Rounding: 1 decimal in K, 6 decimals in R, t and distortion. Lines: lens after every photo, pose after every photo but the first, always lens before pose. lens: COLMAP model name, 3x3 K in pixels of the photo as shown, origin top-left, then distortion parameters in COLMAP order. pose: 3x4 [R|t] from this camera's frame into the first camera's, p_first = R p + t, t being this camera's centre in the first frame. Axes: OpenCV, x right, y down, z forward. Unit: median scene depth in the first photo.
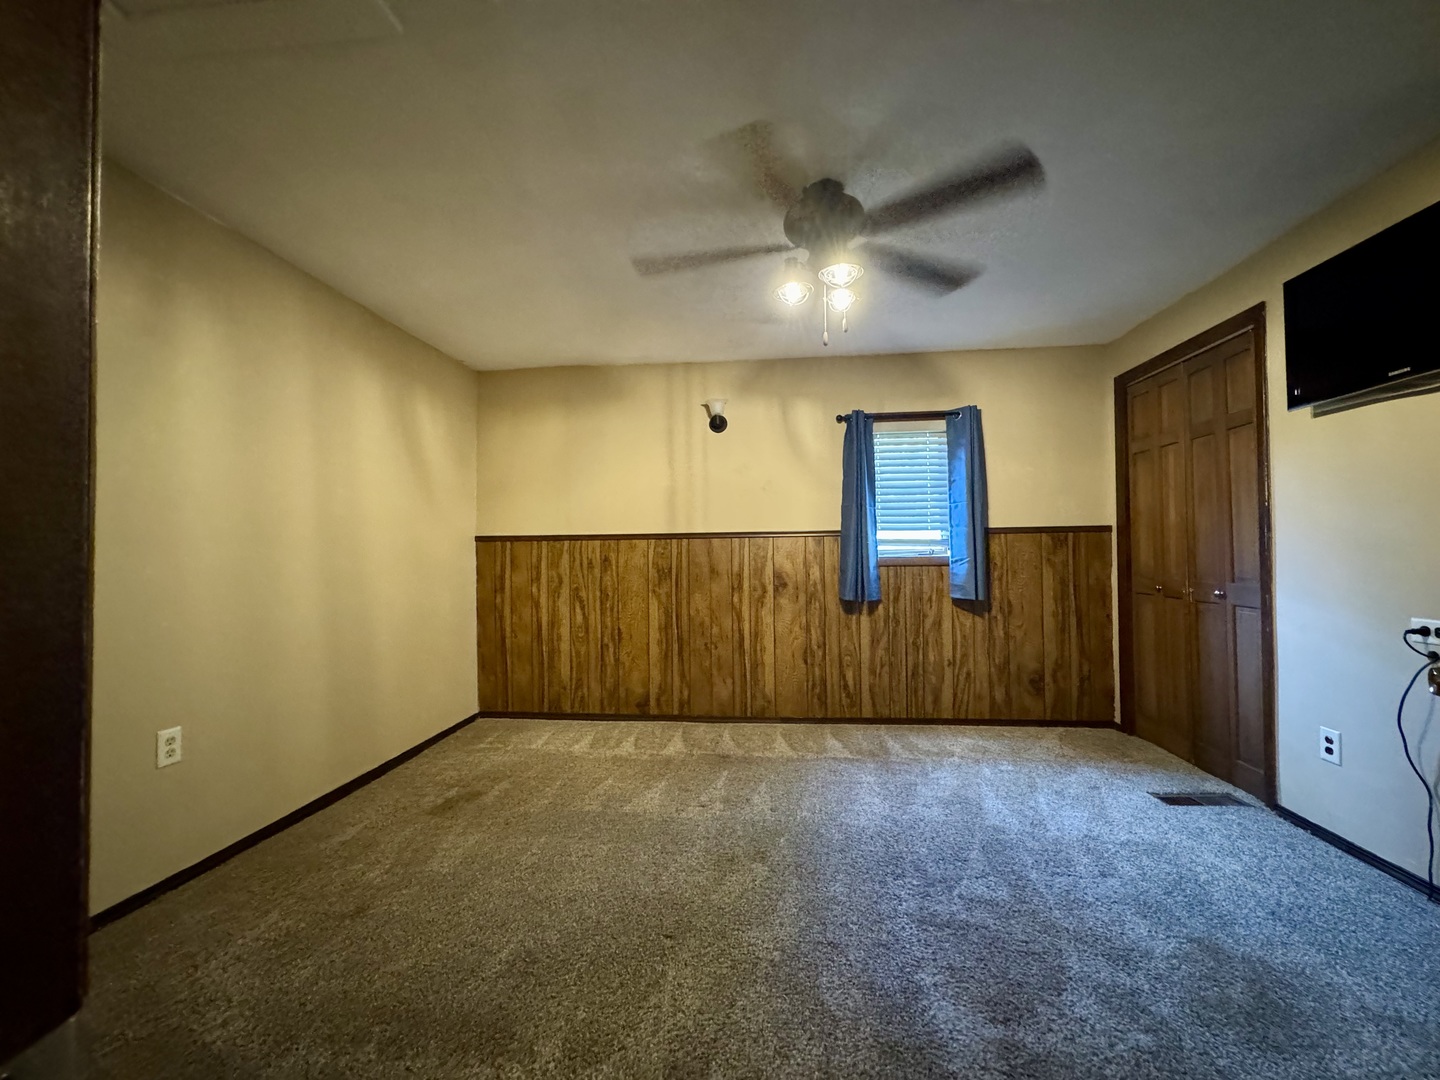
lens RADIAL K [[572.2, 0, 720.4], [0, 572.2, 541.9], [0, 0, 1]] dist [-0.003273, 0.000921]
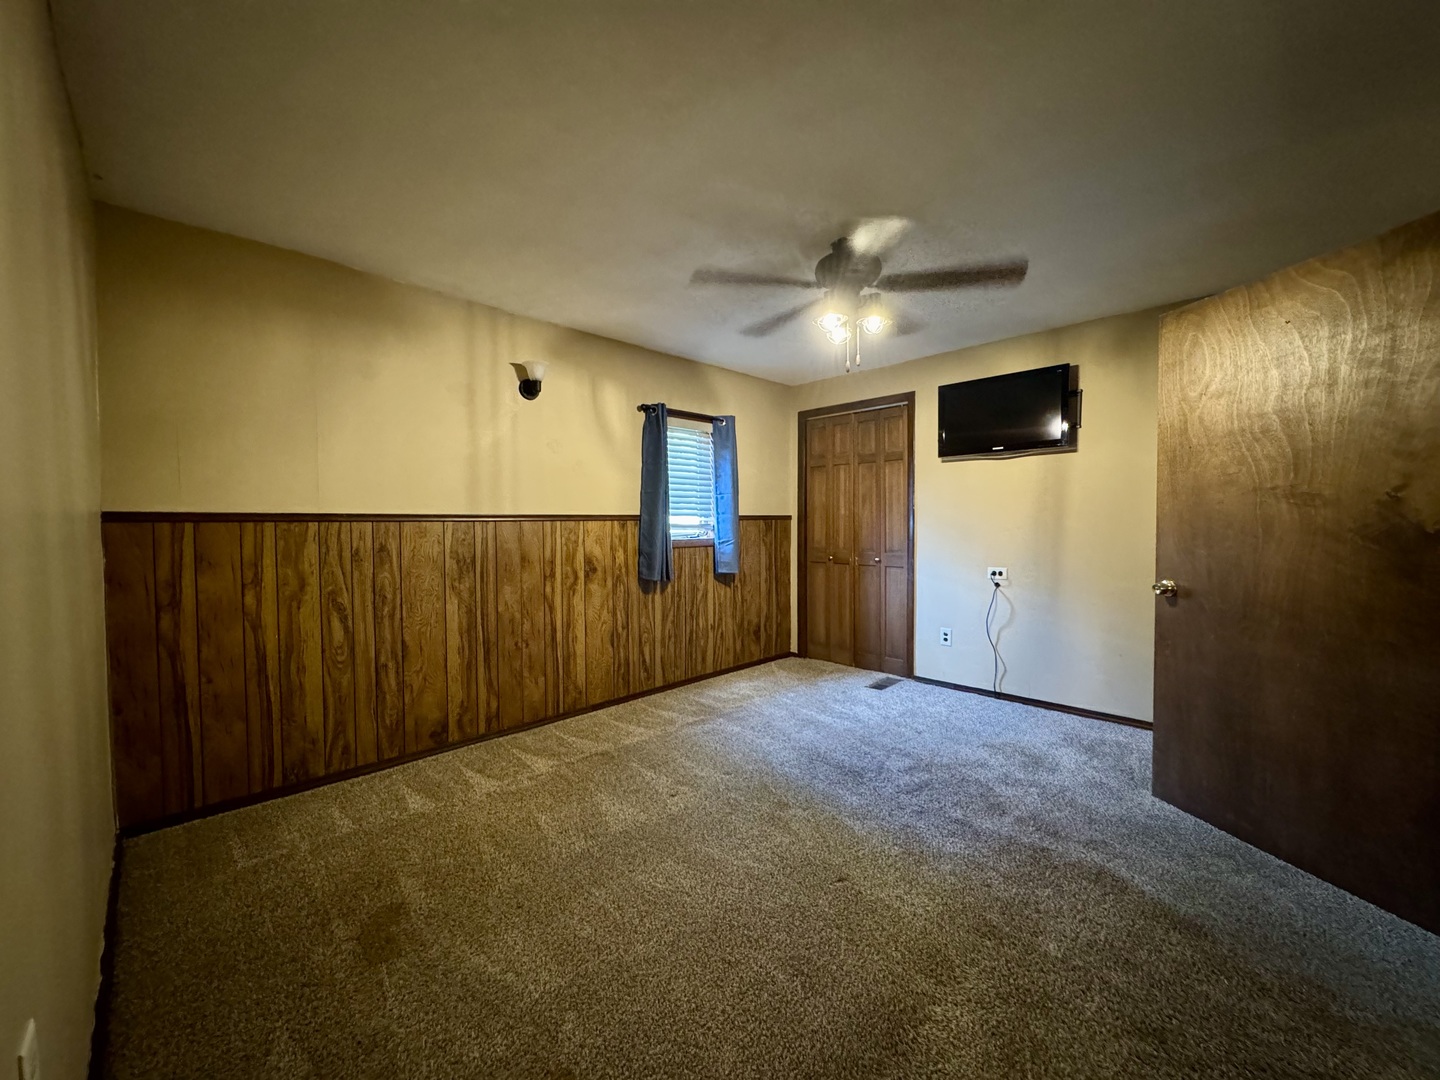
lens RADIAL K [[572.2, 0, 720.4], [0, 572.2, 541.9], [0, 0, 1]] dist [-0.003273, 0.000921]
pose [[0.633507, -0.017561, 0.773537, -0.521617], [-0.012972, 0.999361, 0.033312, -0.007914], [-0.773628, -0.031137, 0.632875, 0.228533]]
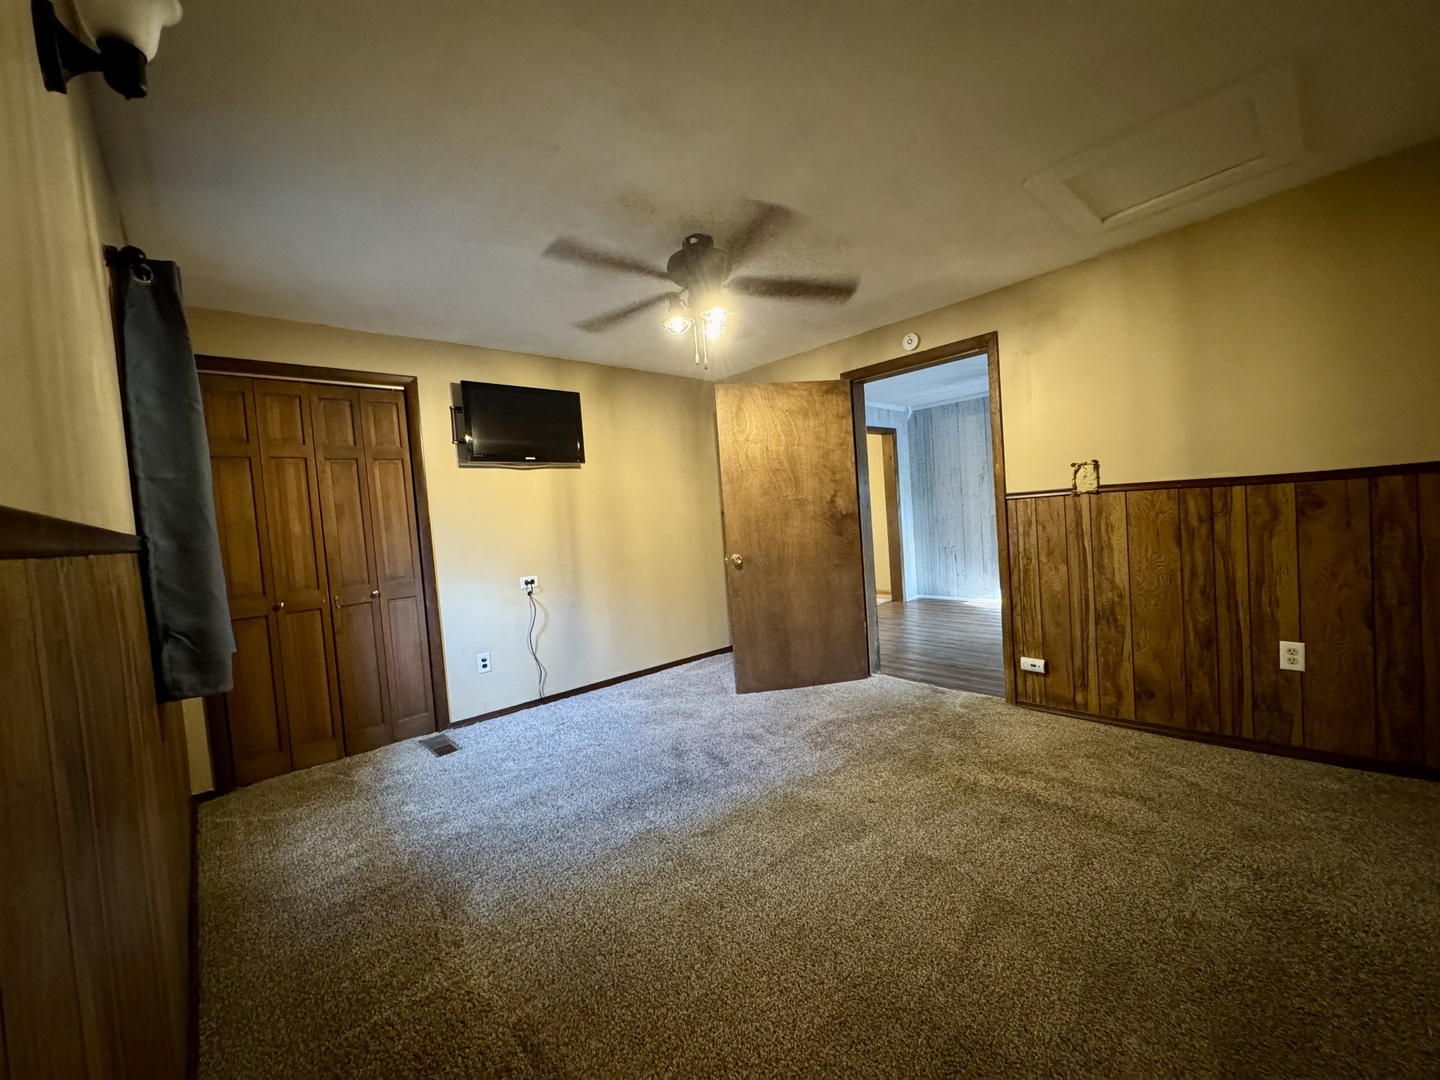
lens RADIAL K [[567.0, 0, 715.0], [0, 567.0, 541.4], [0, 0, 1]] dist [-0.000366, 0.000170]
pose [[-0.740349, 0.035716, 0.671274, -0.350120], [0.069156, 0.997336, 0.023208, 0.002072], [-0.668657, 0.063604, -0.740846, 1.051430]]
